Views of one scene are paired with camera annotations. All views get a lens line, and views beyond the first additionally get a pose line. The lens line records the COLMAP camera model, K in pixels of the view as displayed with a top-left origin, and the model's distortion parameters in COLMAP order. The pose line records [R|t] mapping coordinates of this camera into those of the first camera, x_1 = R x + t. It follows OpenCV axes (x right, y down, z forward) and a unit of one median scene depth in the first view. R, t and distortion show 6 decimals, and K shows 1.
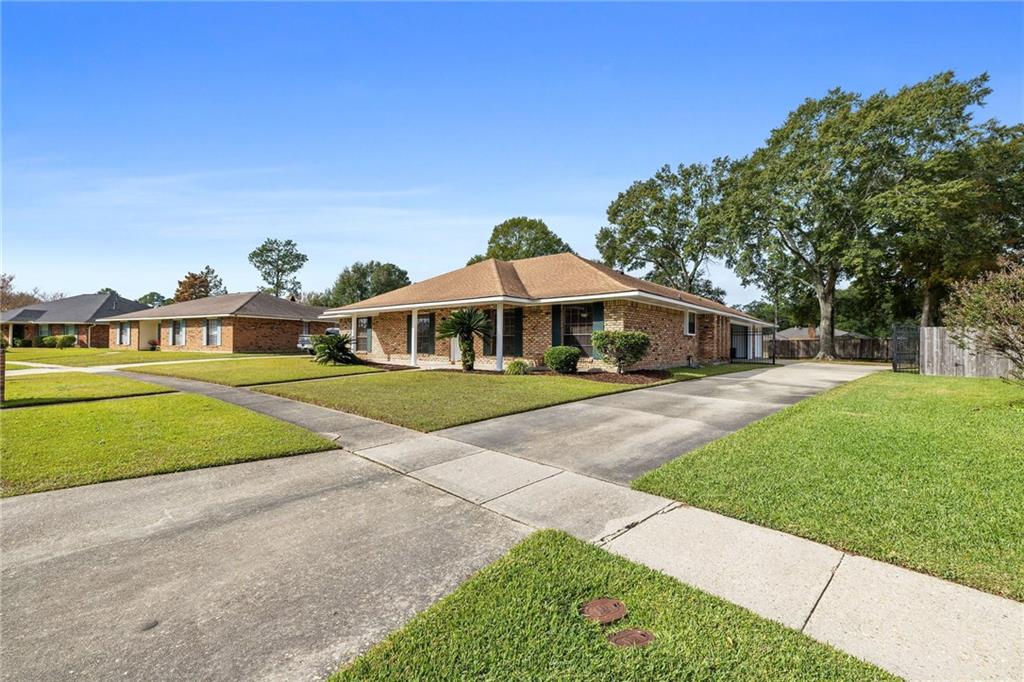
lens RADIAL K [[425.0, 0, 513.5], [0, 425.0, 339.3], [0, 0, 1]] dist [0.000716, 0.000115]
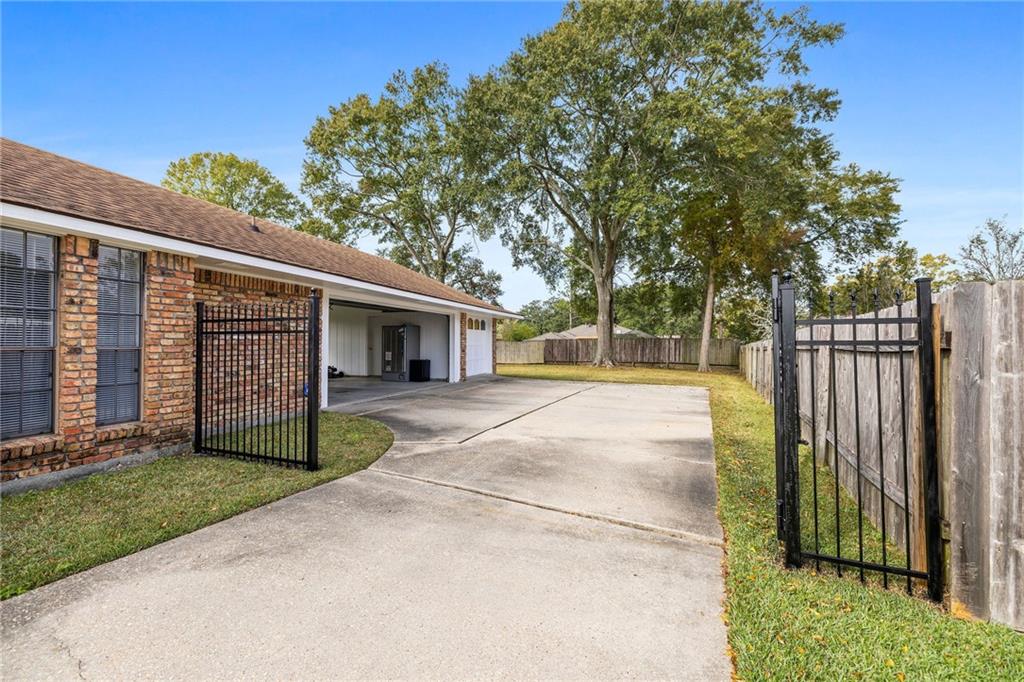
lens RADIAL K [[425.0, 0, 511.2], [0, 425.0, 340.5], [0, 0, 1]] dist [0.000716, 0.000115]
pose [[0.927790, -0.003846, 0.373082, 0.267916], [0.000599, 0.999961, 0.008819, -0.003221], [-0.373101, -0.007959, 0.927756, 0.324199]]
